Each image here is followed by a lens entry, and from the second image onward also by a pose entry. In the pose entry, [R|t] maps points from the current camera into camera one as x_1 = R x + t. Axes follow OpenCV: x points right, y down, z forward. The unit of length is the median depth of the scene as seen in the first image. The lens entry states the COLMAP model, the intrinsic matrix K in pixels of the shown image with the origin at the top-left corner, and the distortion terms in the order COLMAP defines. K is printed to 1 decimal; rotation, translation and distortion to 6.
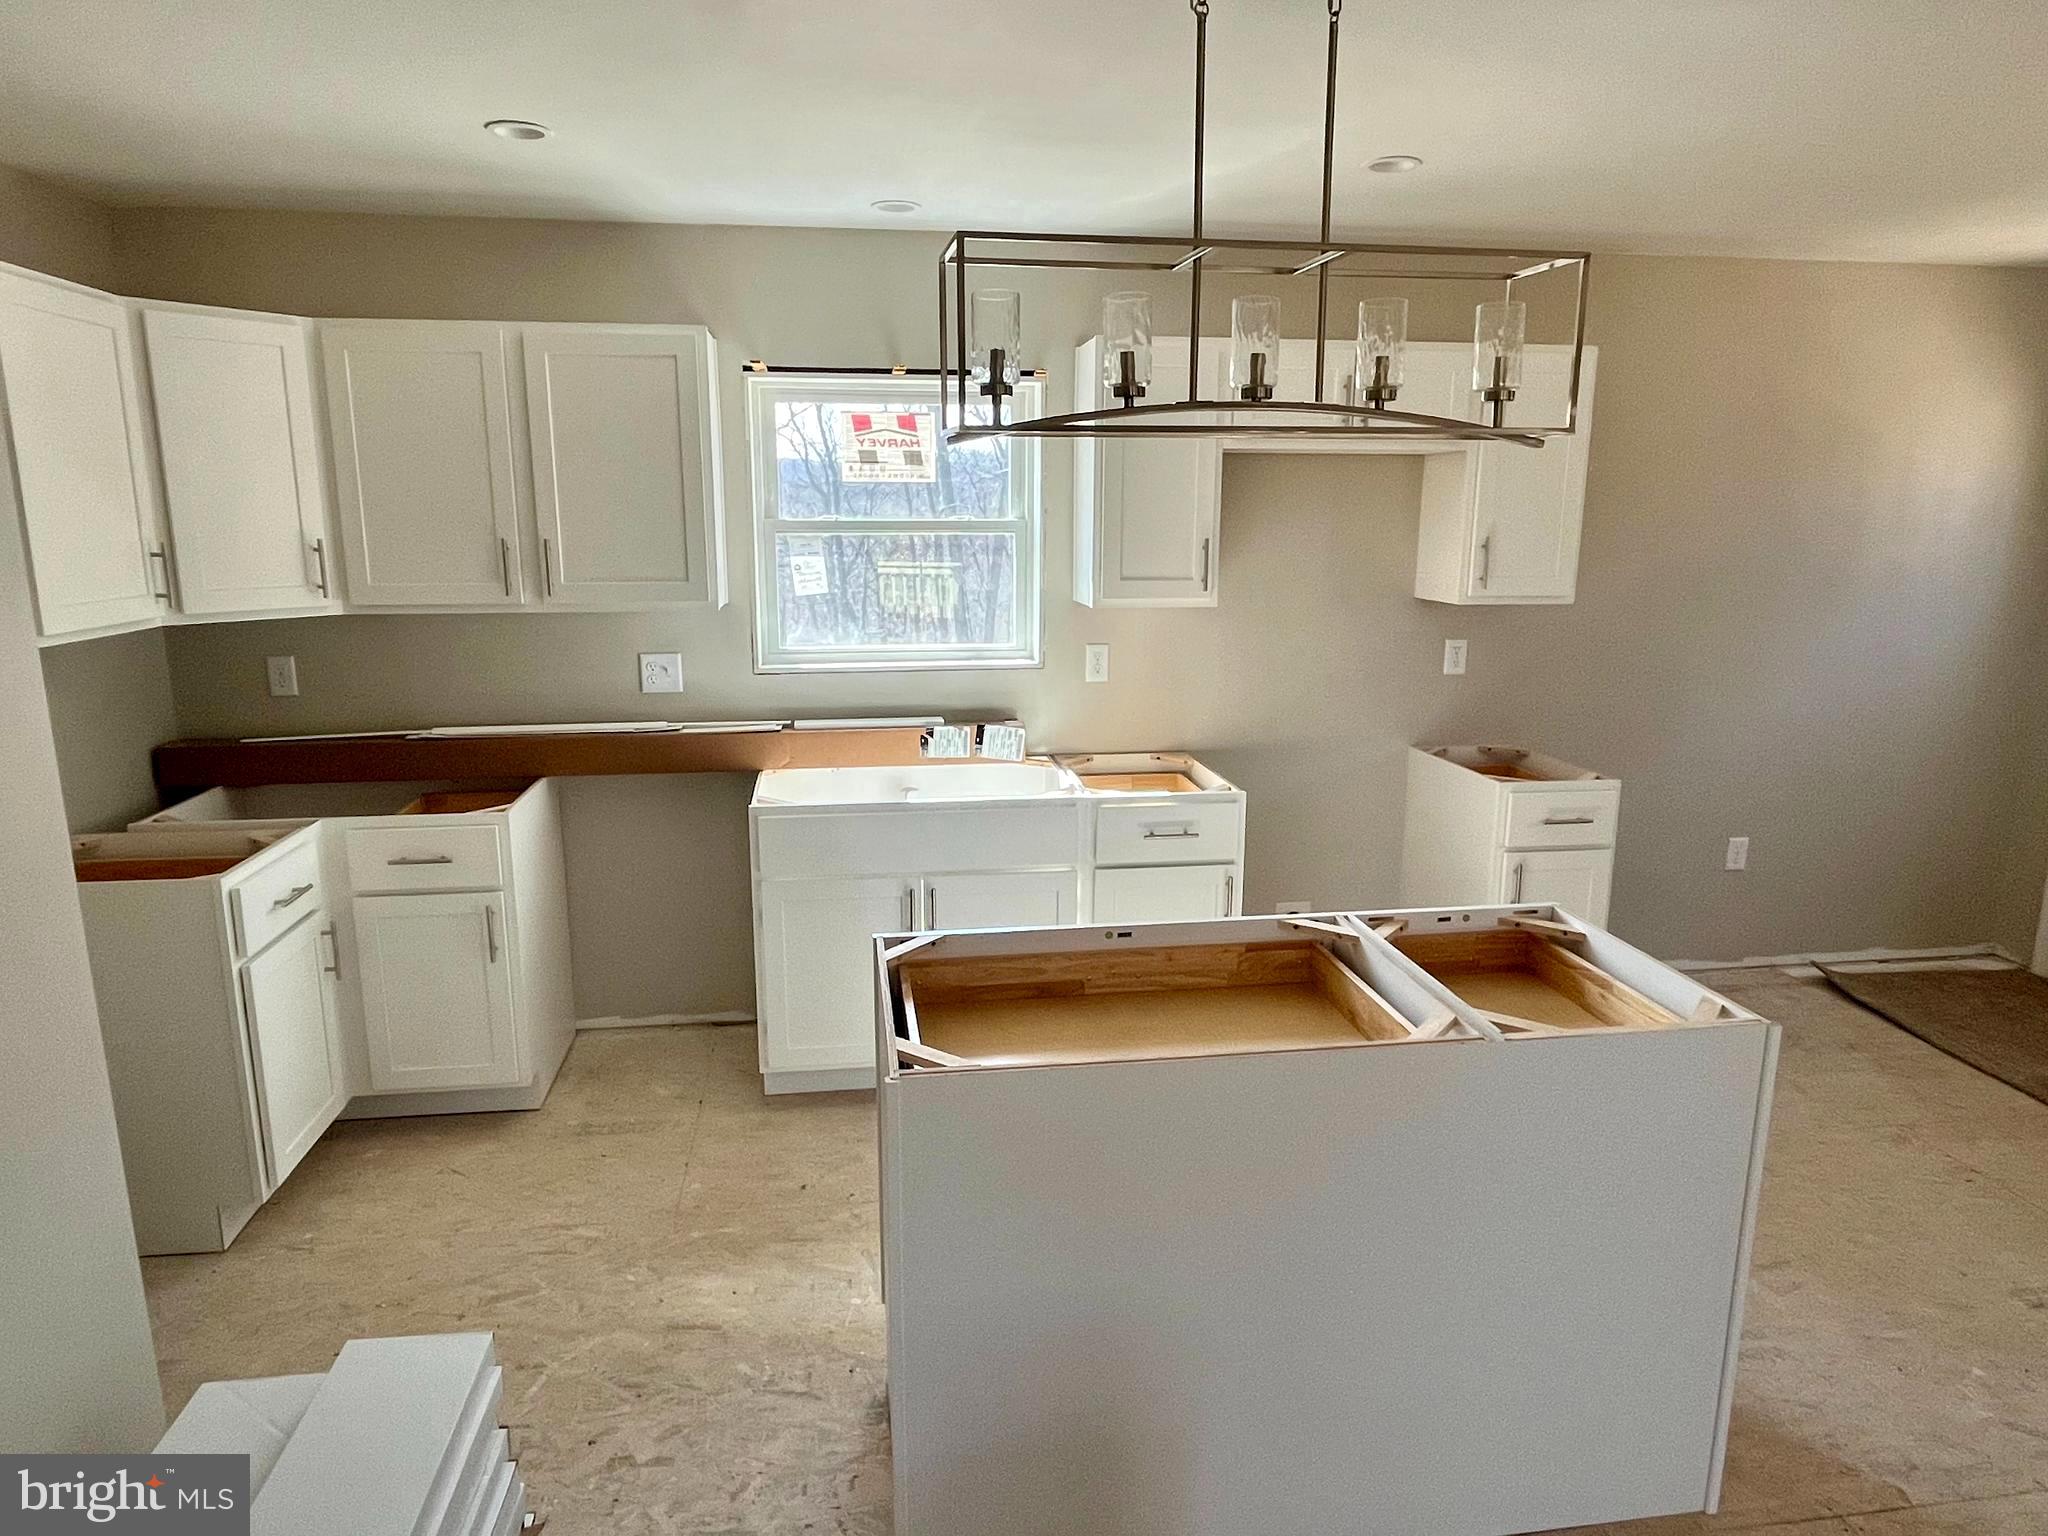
lens RADIAL K [[1243.7, 0, 1024.0], [0, 1243.7, 768.0], [0, 0, 1]] dist [-0.003773, -0.001534]
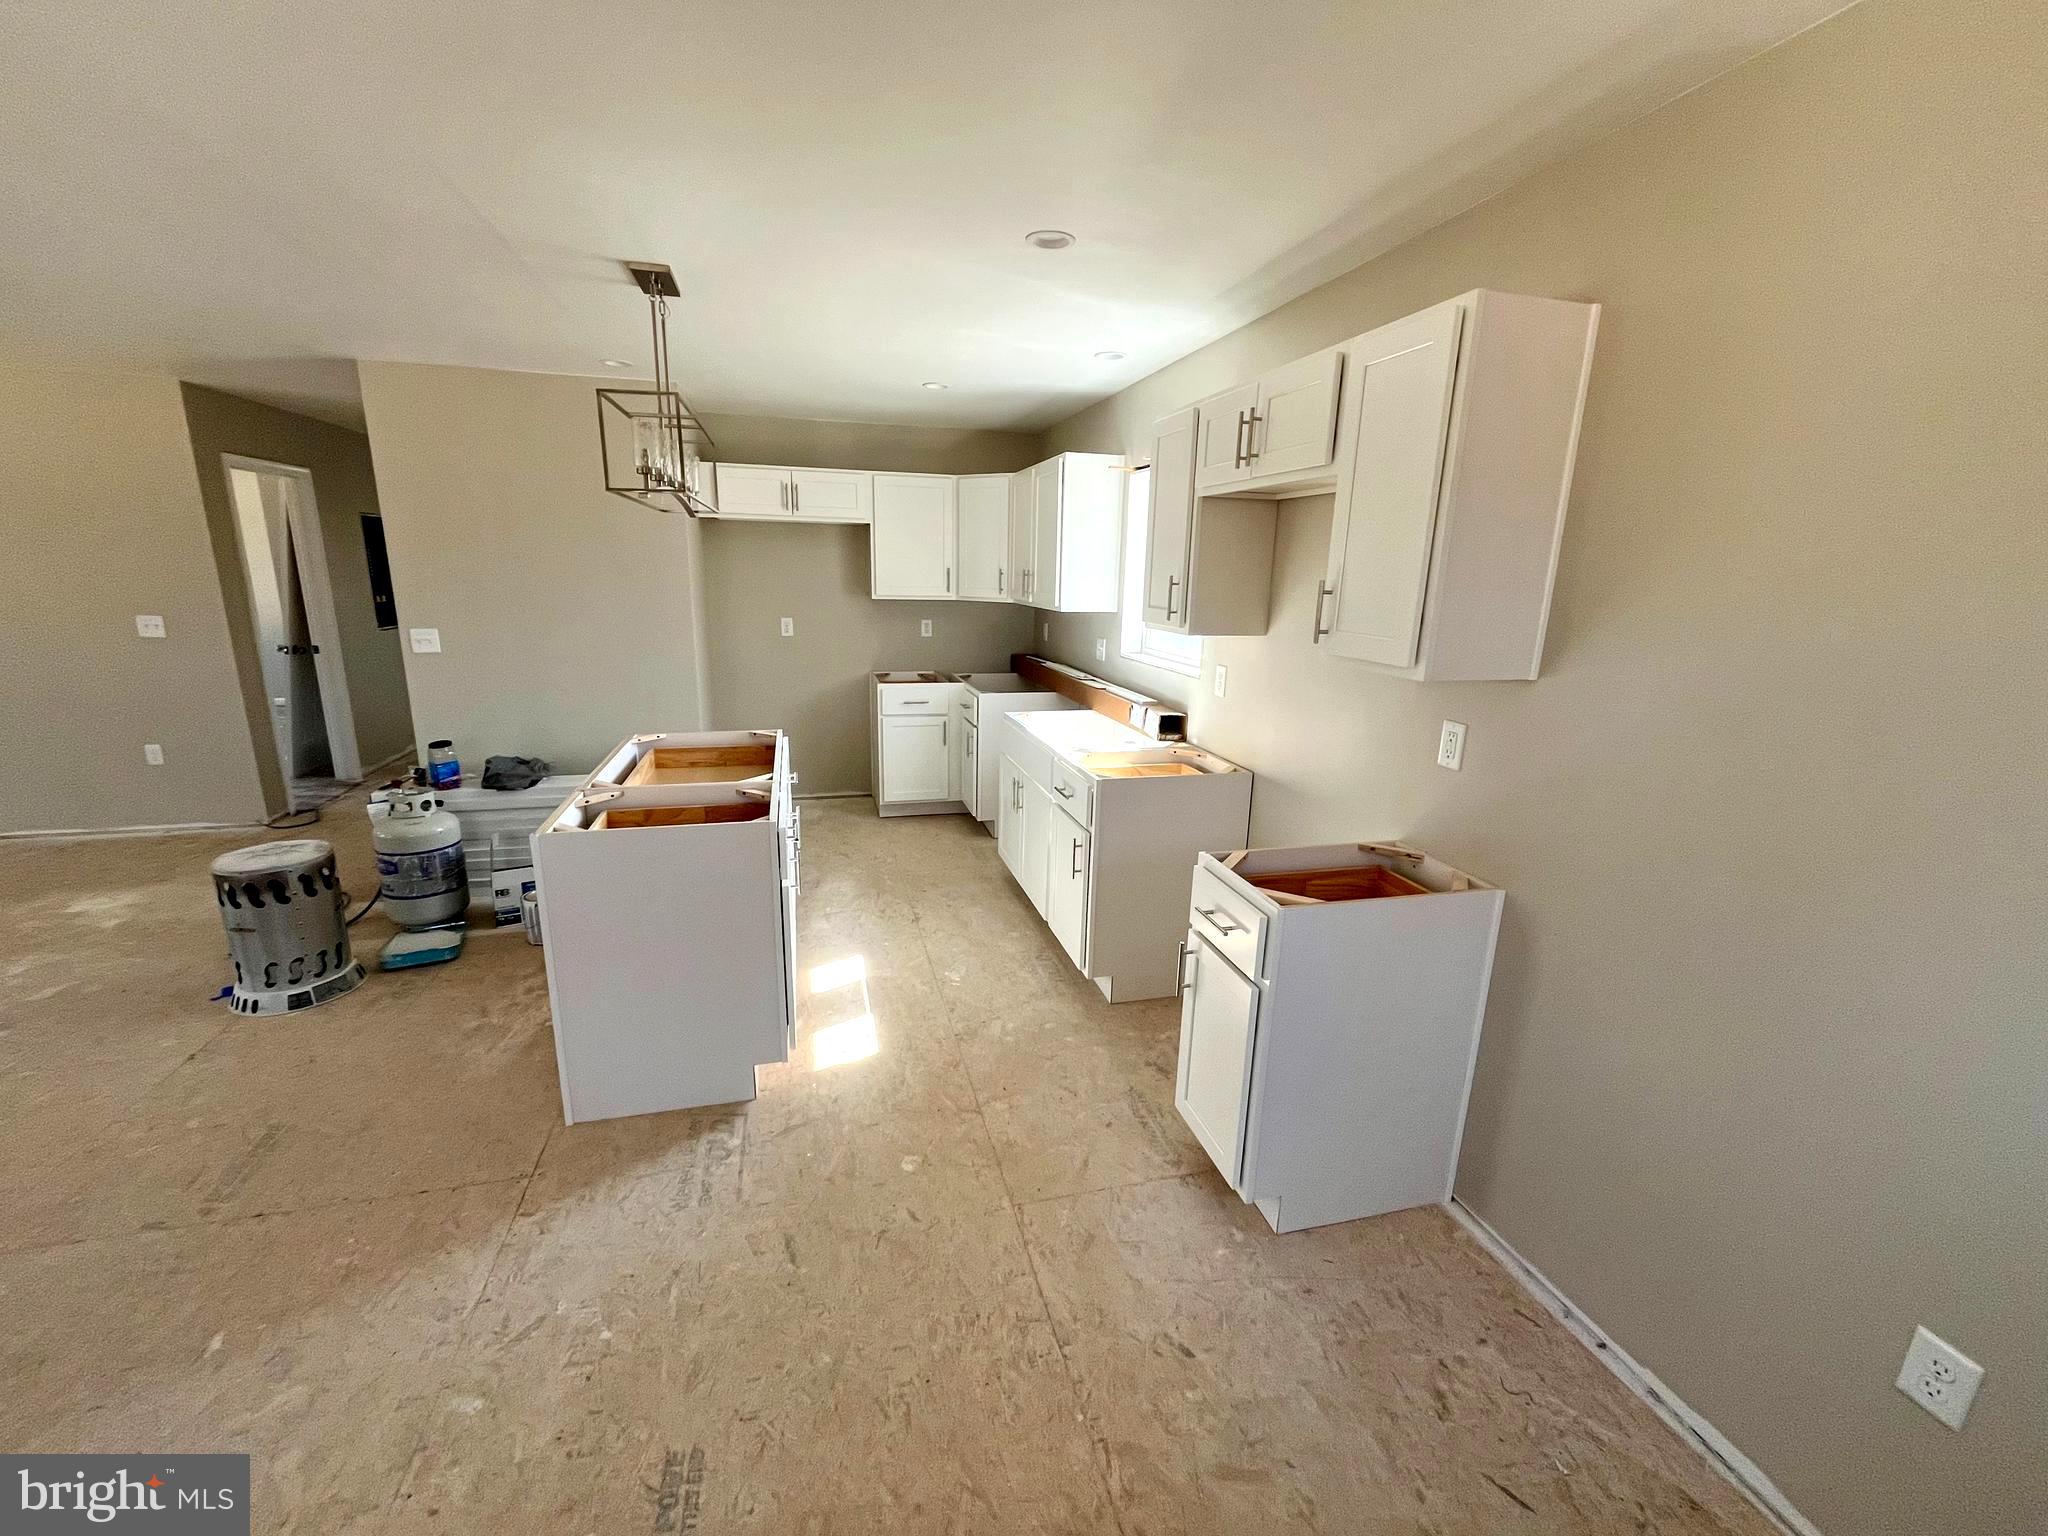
lens RADIAL K [[830.4, 0, 1024.0], [0, 830.4, 768.0], [0, 0, 1]] dist [-0.001159, -0.000133]
pose [[0.119735, 0.237875, -0.963887, 1.310357], [-0.220379, 0.953019, 0.207817, -0.201322], [0.968038, 0.187537, 0.166532, 1.072186]]
